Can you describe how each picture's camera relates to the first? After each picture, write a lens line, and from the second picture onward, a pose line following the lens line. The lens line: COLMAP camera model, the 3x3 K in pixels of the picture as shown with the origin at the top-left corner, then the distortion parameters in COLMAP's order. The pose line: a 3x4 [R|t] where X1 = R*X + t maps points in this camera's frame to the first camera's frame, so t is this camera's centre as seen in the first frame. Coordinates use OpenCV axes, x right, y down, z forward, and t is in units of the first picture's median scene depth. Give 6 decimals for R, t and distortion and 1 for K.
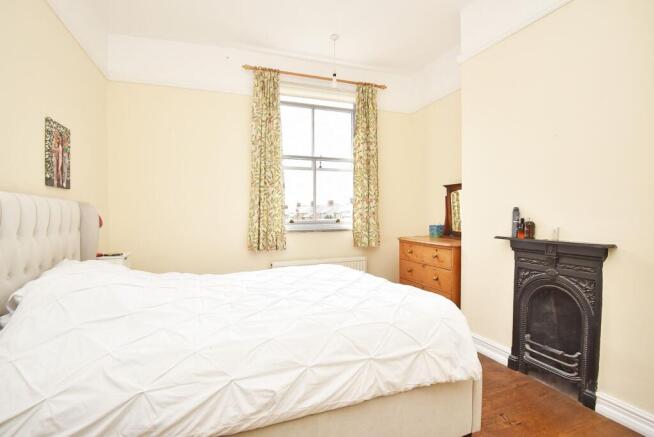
lens RADIAL K [[313.1, 0, 327.0], [0, 313.1, 218.5], [0, 0, 1]] dist [-0.018774, -0.000850]
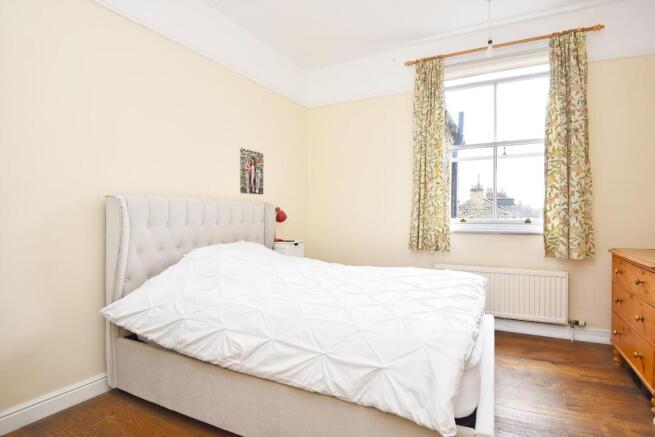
lens RADIAL K [[328.5, 0, 324.5], [0, 328.5, 215.8], [0, 0, 1]] dist [0.000103, -0.029192]
pose [[0.675604, 0.014228, -0.737128, 0.334719], [-0.015764, 0.999864, 0.004851, -0.001859], [0.737096, 0.008343, 0.675736, 0.100468]]
